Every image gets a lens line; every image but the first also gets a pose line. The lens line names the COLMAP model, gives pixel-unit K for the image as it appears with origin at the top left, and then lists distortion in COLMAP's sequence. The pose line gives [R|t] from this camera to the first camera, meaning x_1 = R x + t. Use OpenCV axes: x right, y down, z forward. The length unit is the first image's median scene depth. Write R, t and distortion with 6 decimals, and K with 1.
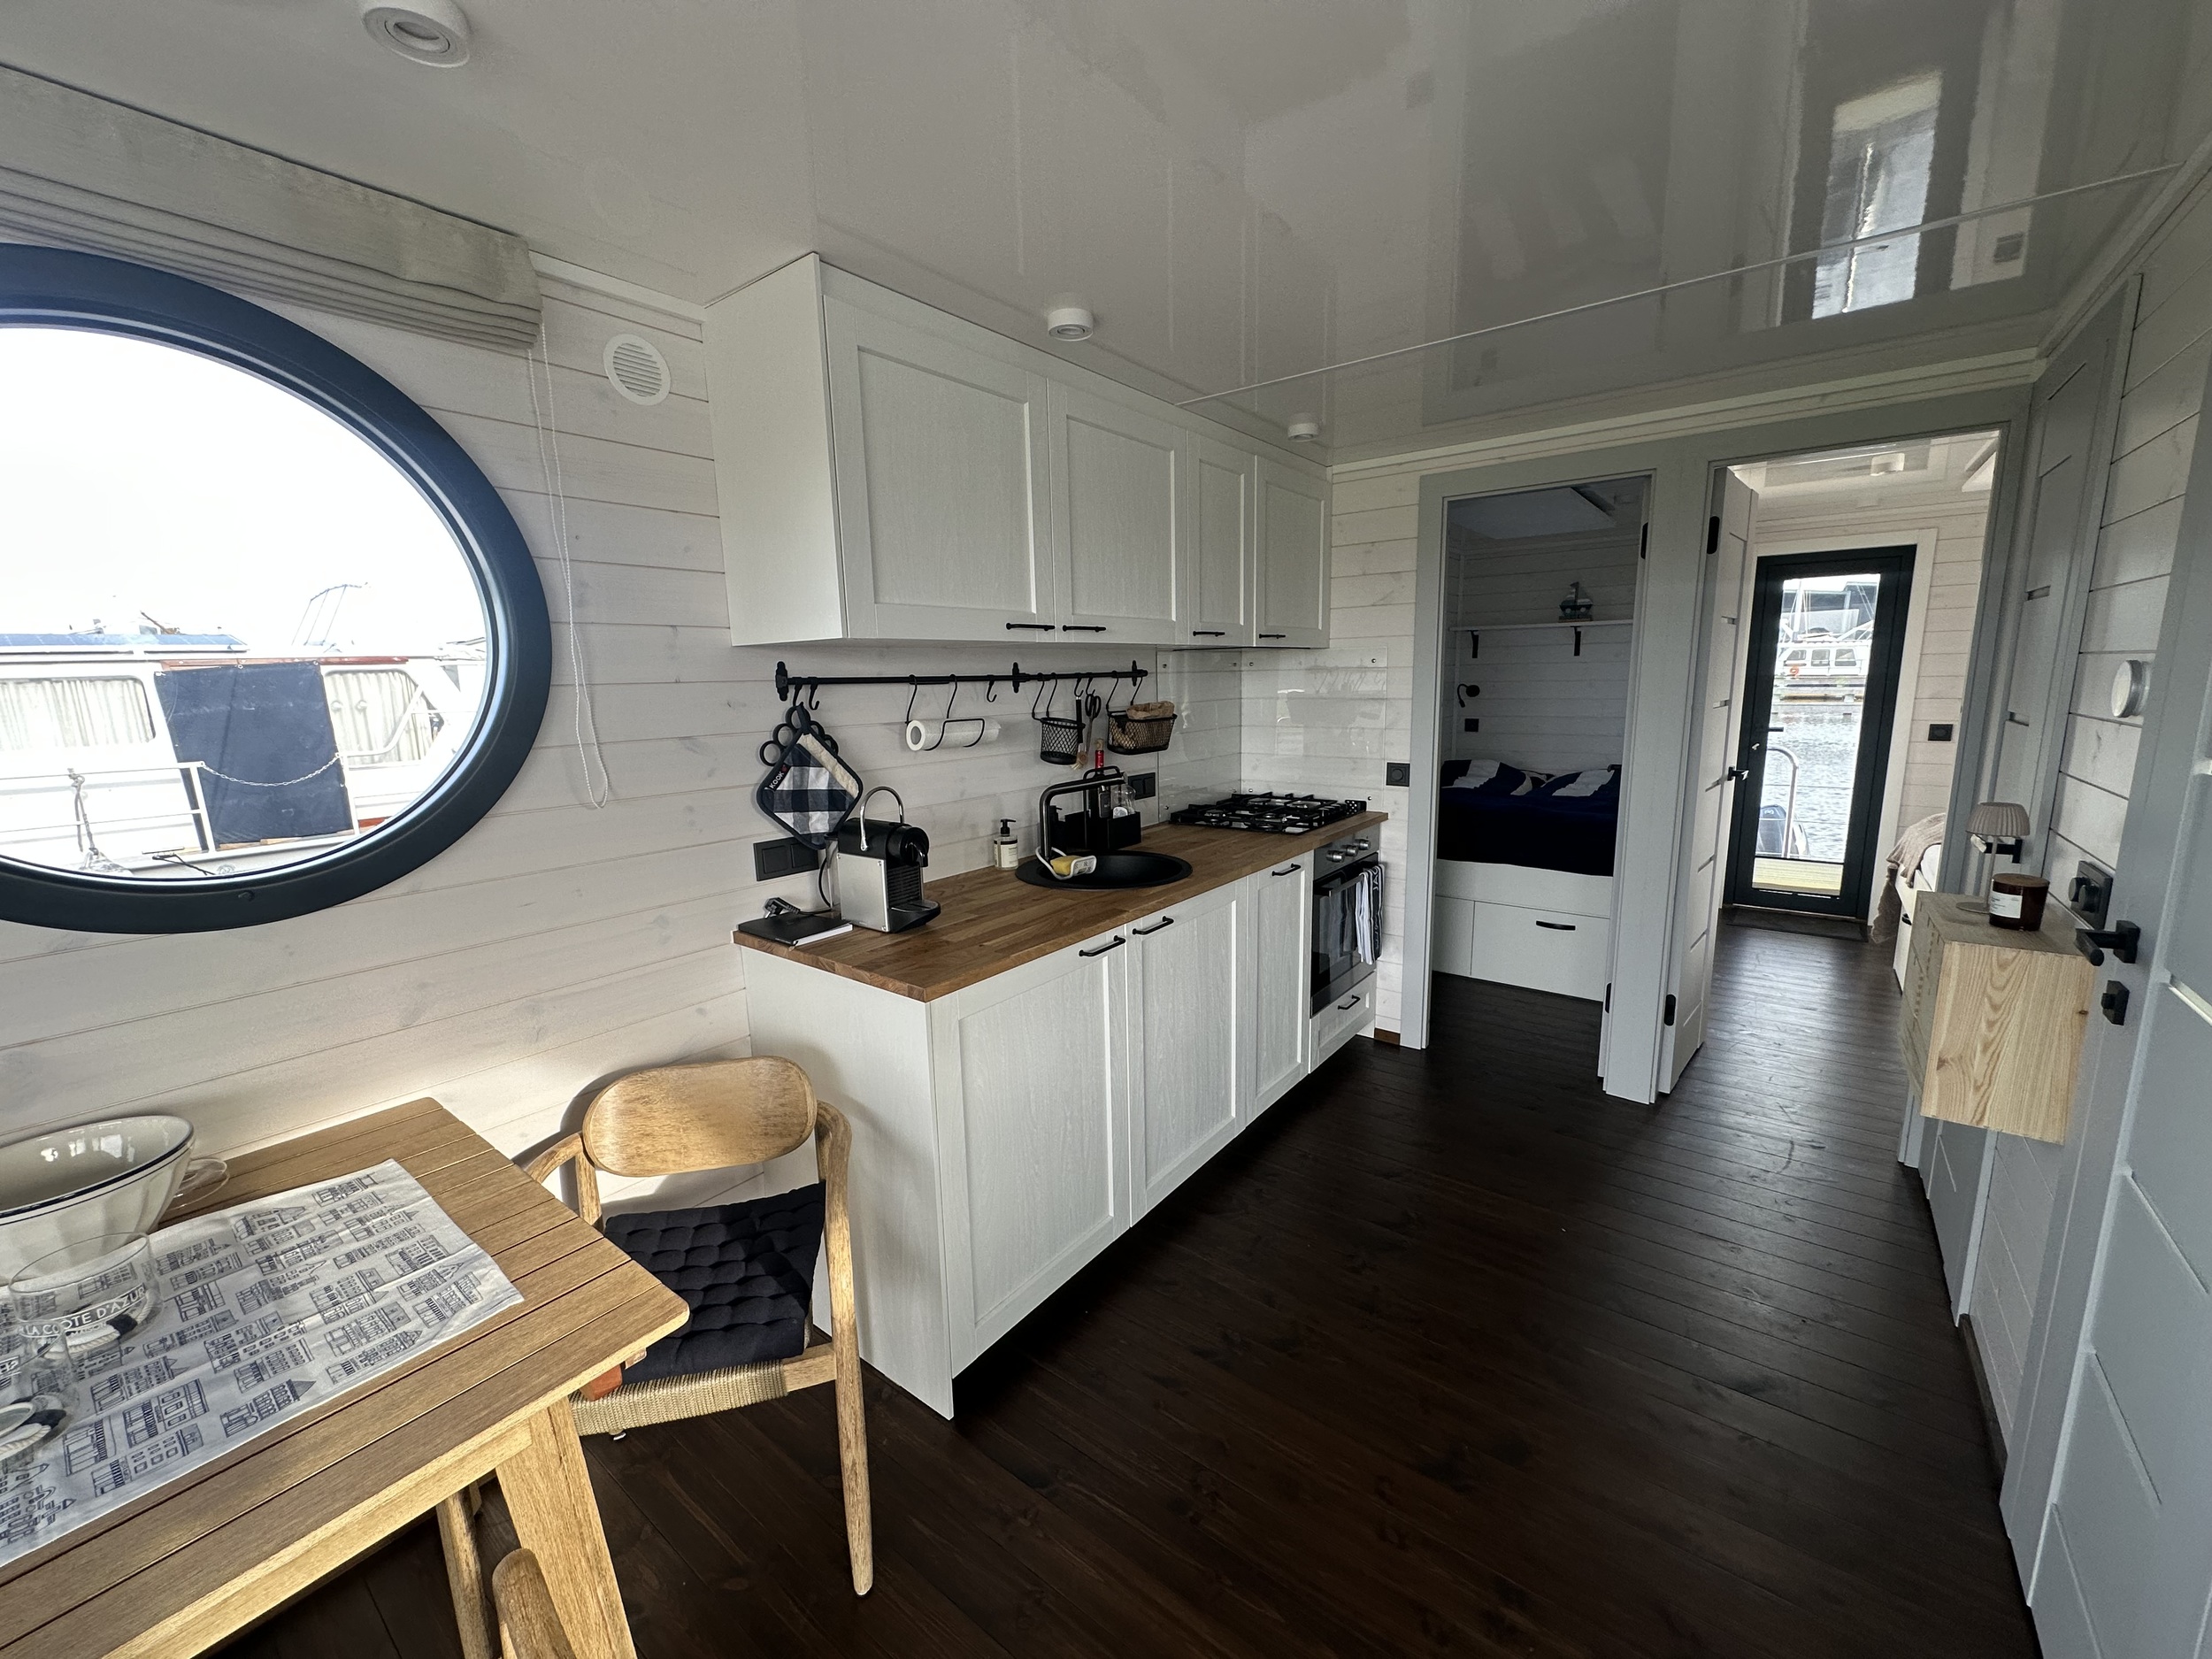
lens RADIAL K [[879.8, 0, 1109.0], [0, 879.8, 830.4], [0, 0, 1]] dist [-0.003782, 0.000906]
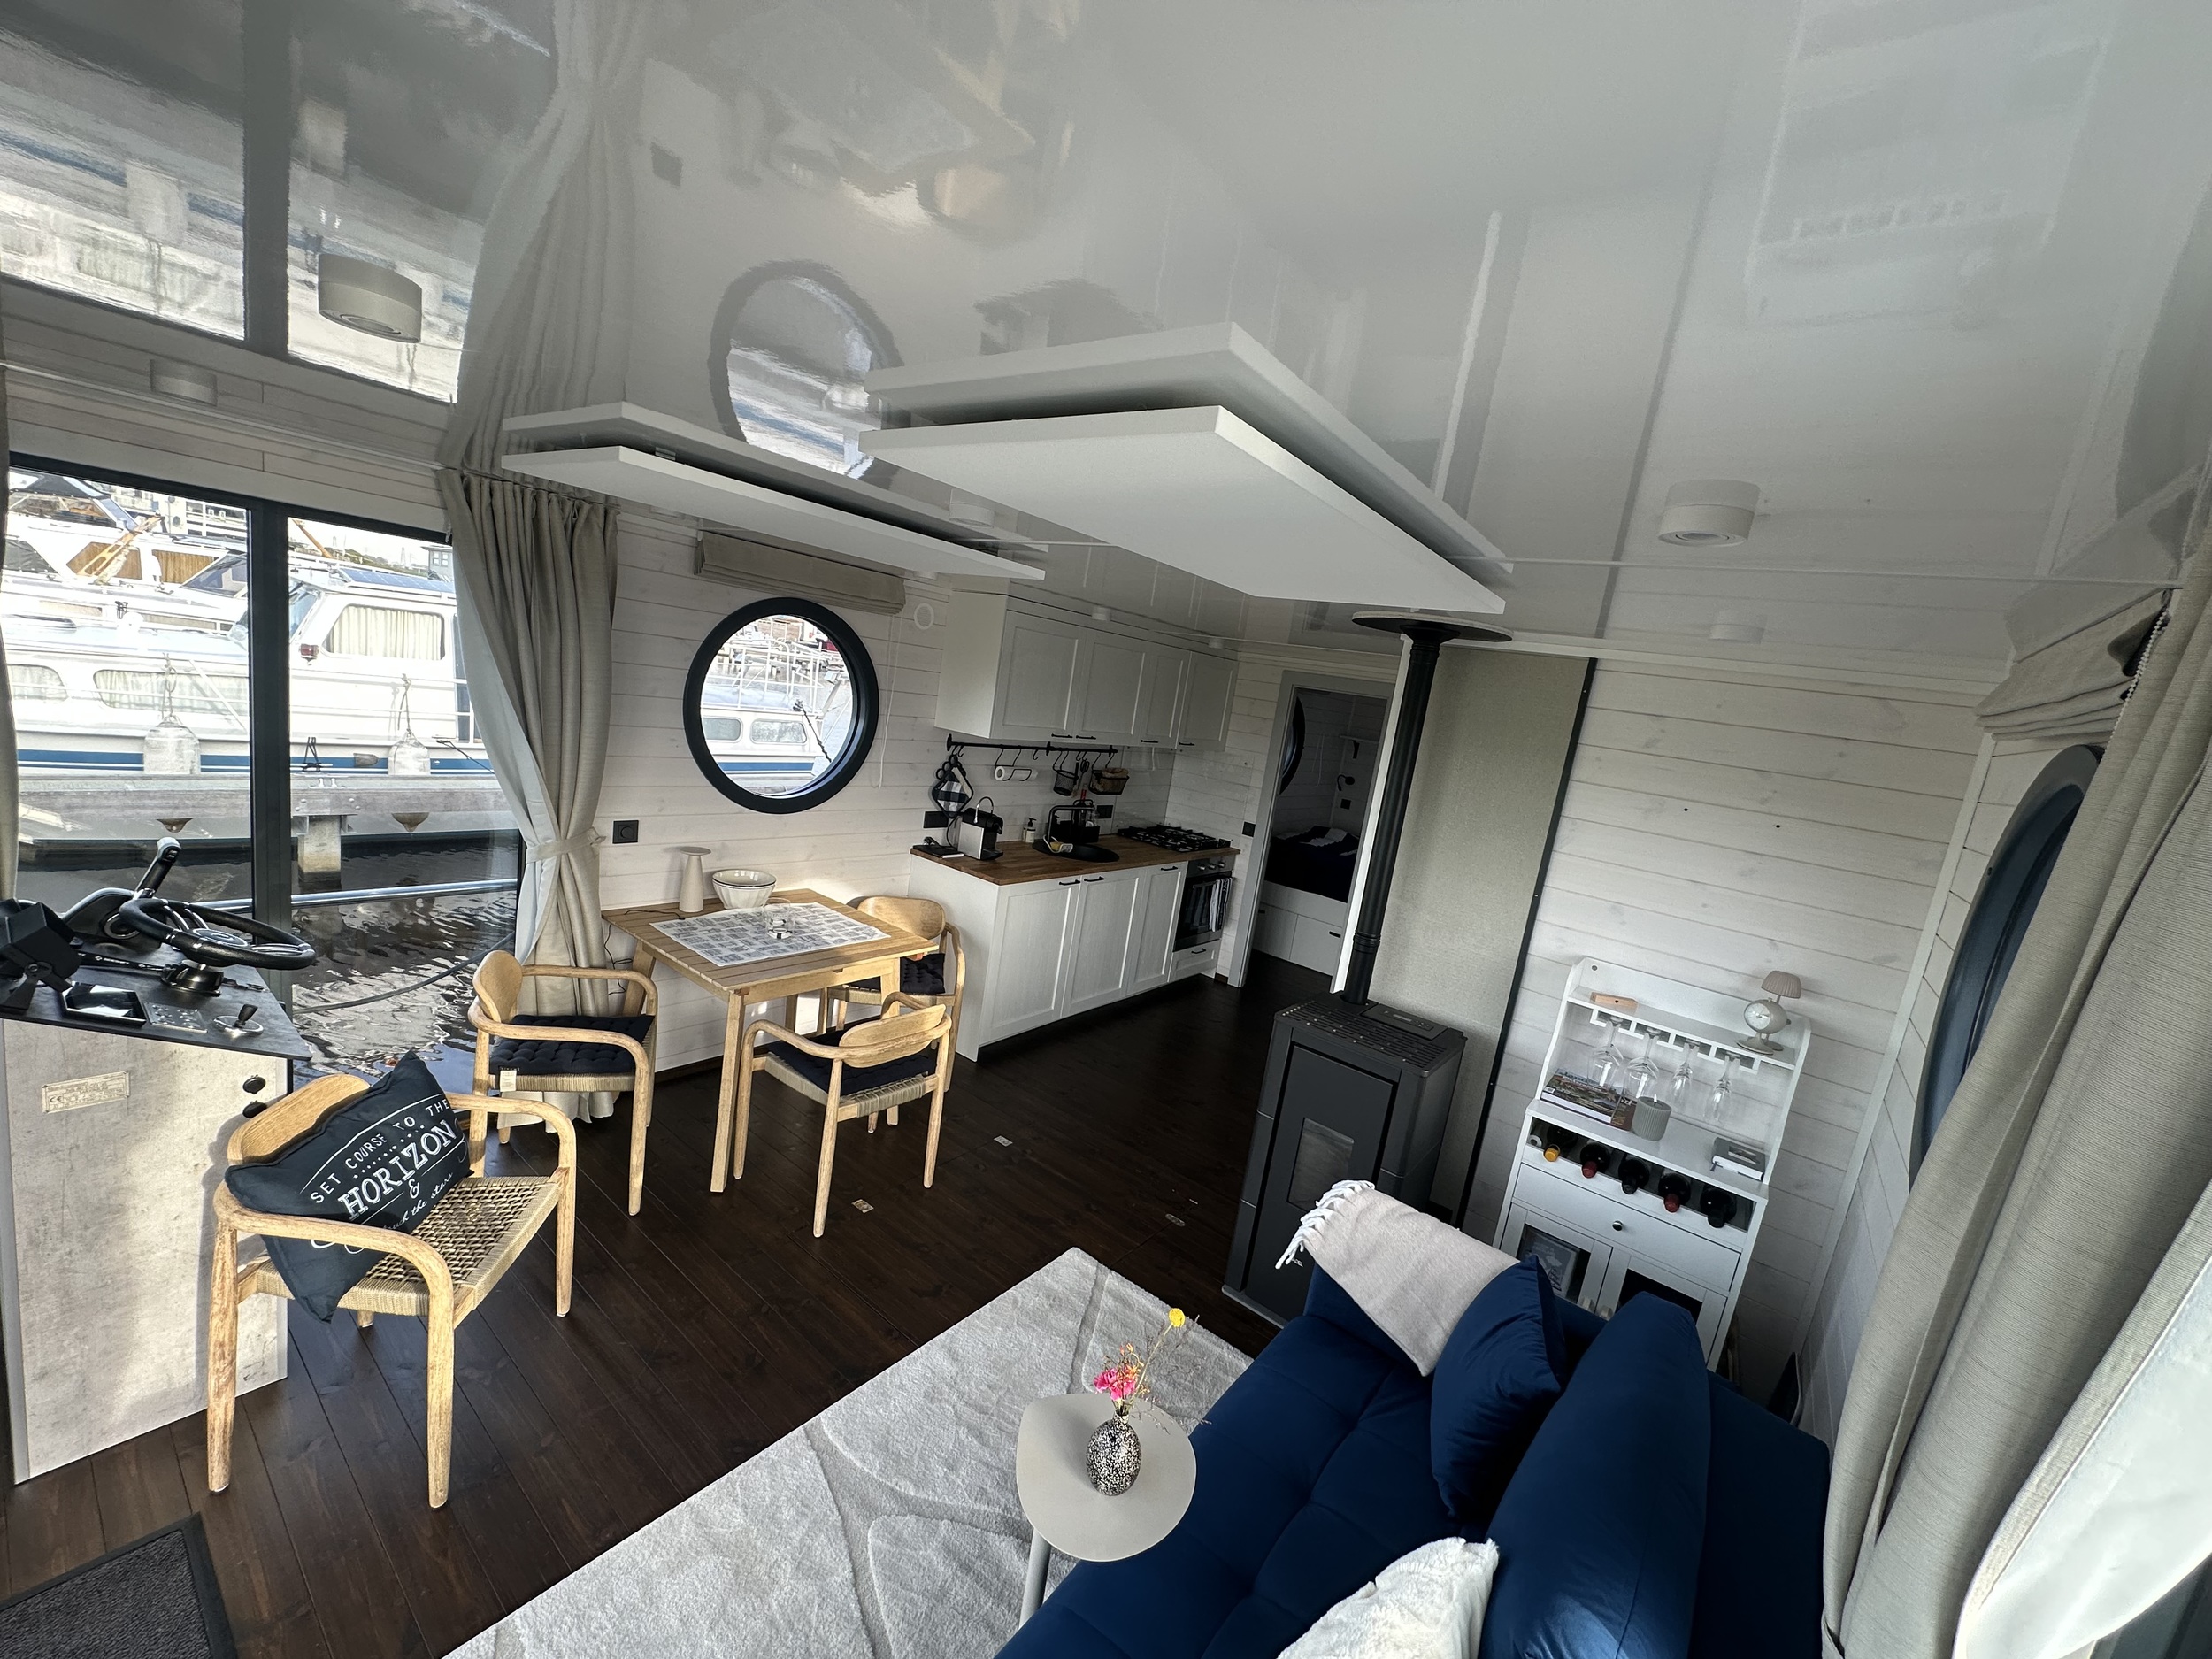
lens RADIAL K [[879.8, 0, 1108.1], [0, 879.8, 830.8], [0, 0, 1]] dist [-0.003782, 0.000906]
pose [[0.985533, 0.167781, 0.023973, 0.008158], [-0.167593, 0.985809, -0.009650, 0.004159], [-0.025251, 0.005493, 0.999666, -0.800516]]
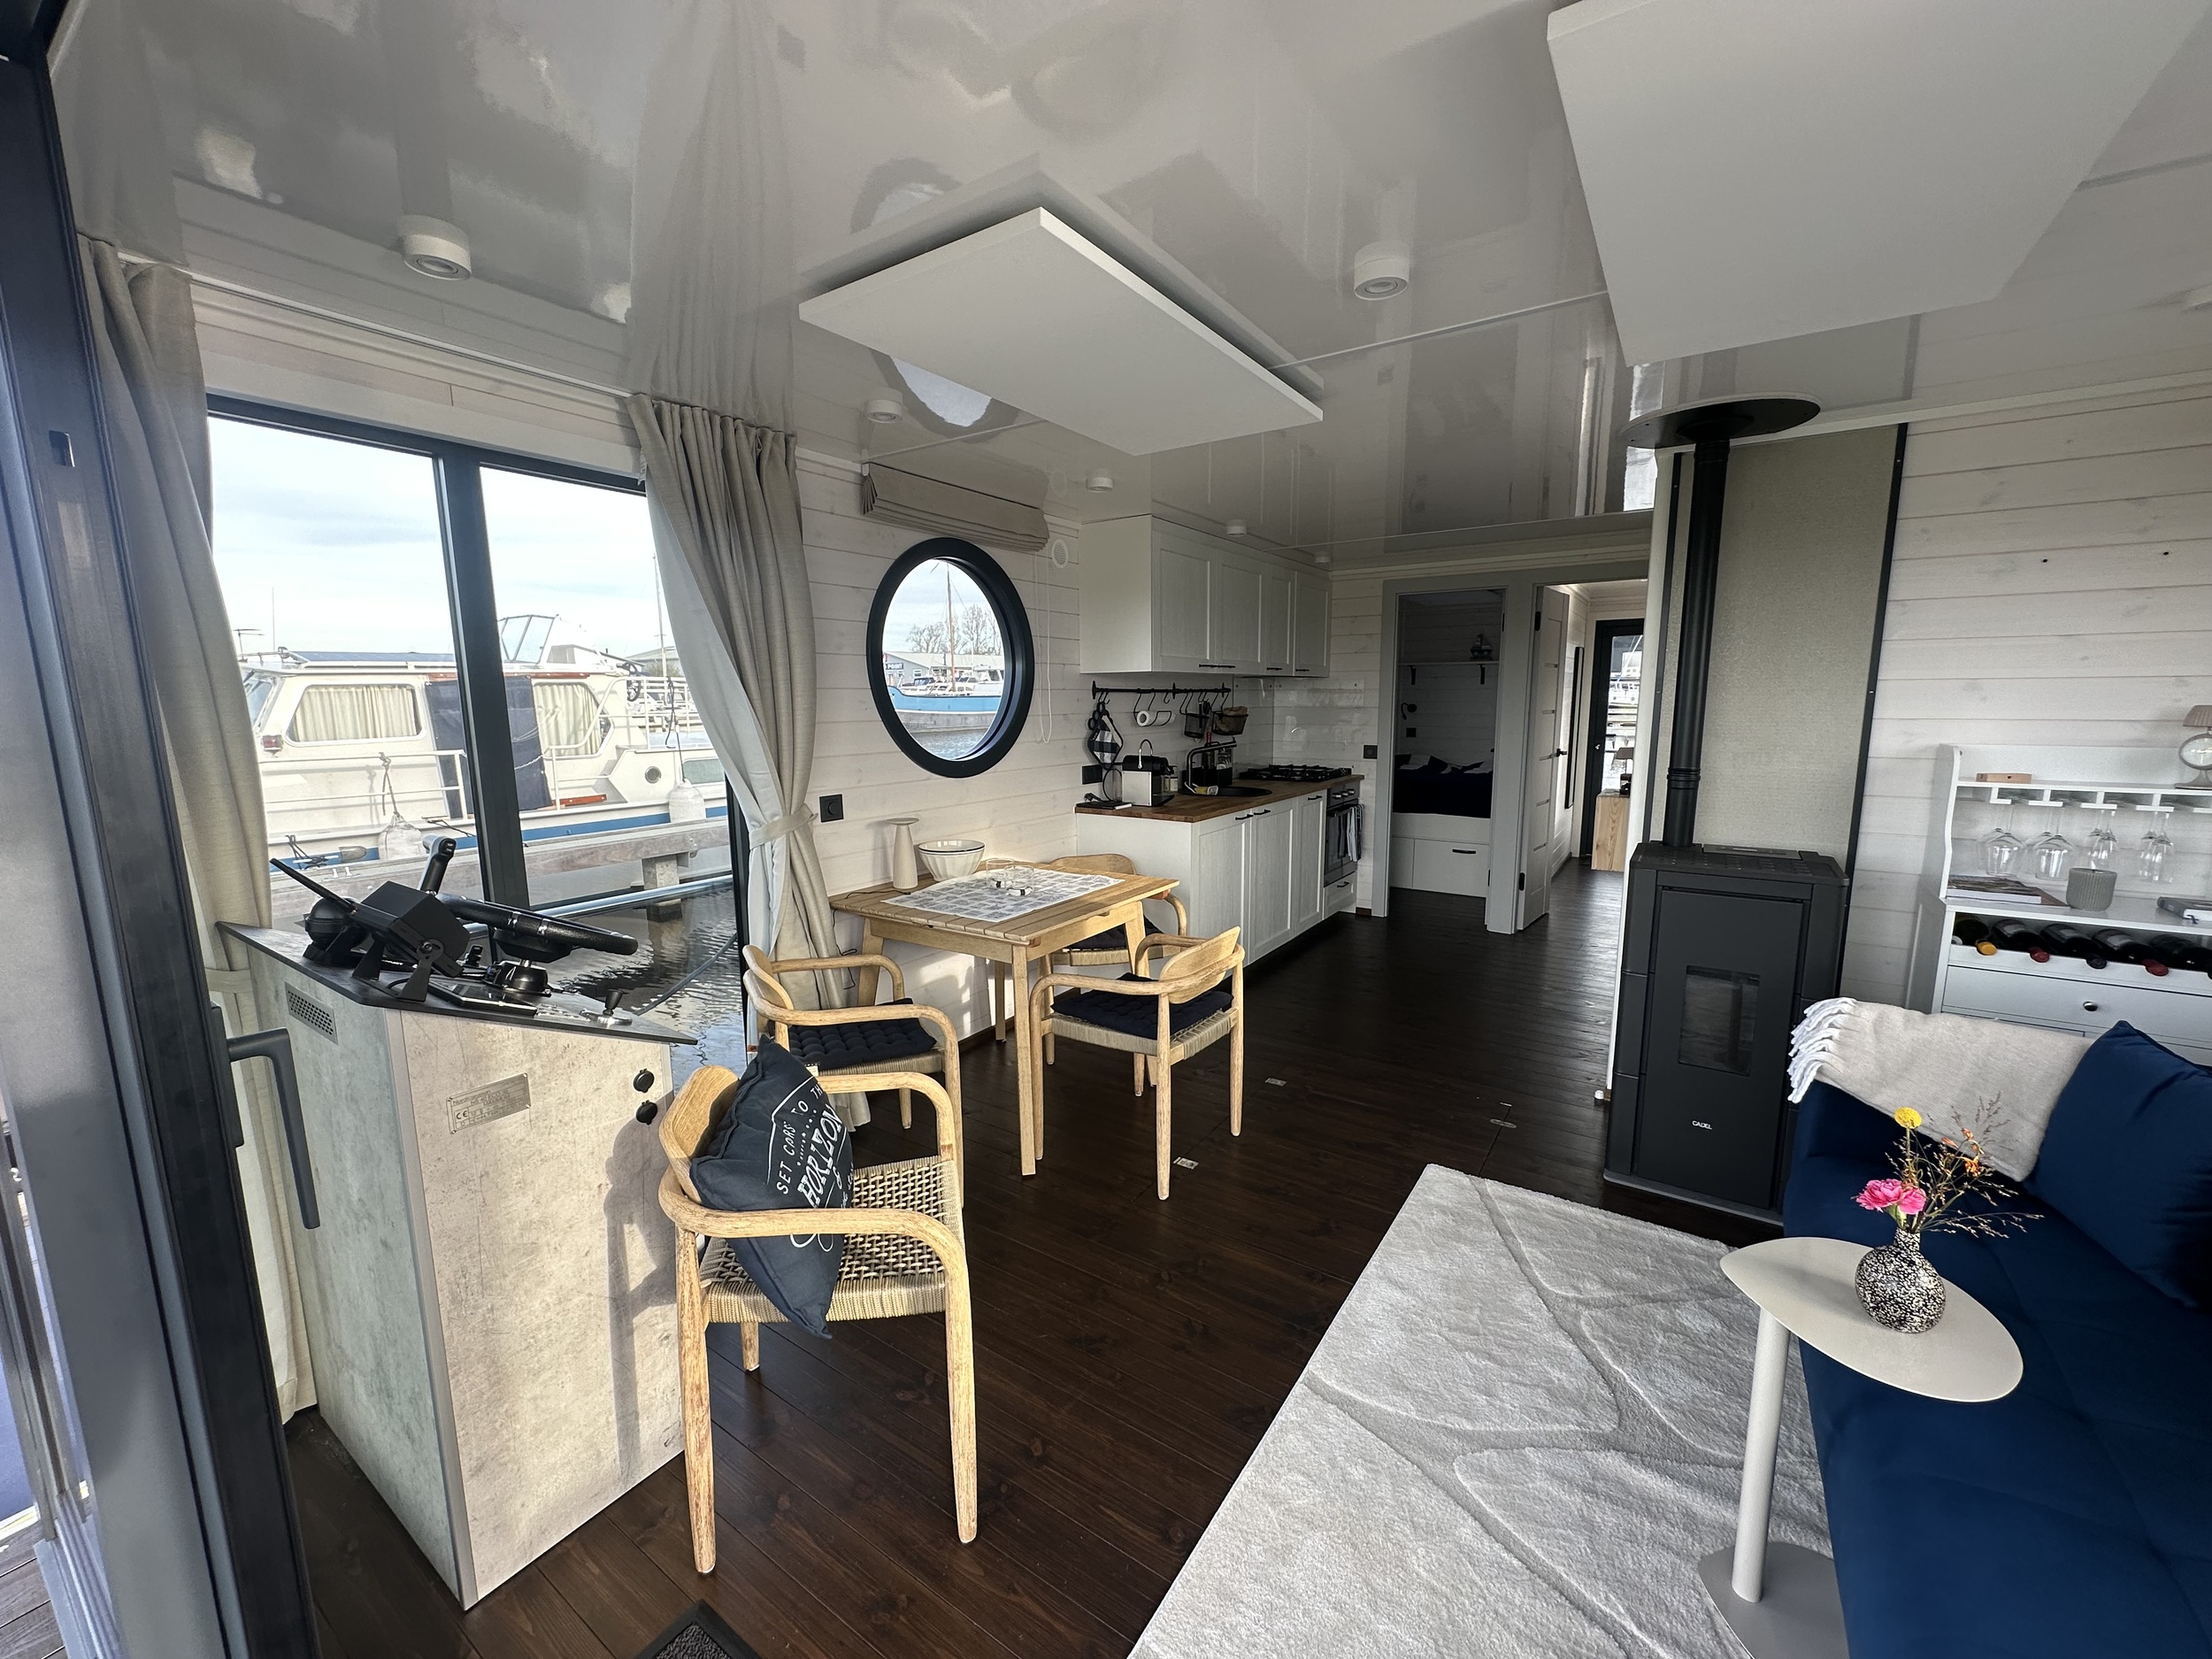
lens RADIAL K [[879.8, 0, 1107.1], [0, 879.8, 831.1], [0, 0, 1]] dist [-0.003782, 0.000906]
pose [[0.998149, 0.003777, 0.060705, -0.297046], [-0.002278, 0.999691, -0.024751, 0.139942], [-0.060779, 0.024567, 0.997849, -0.696798]]
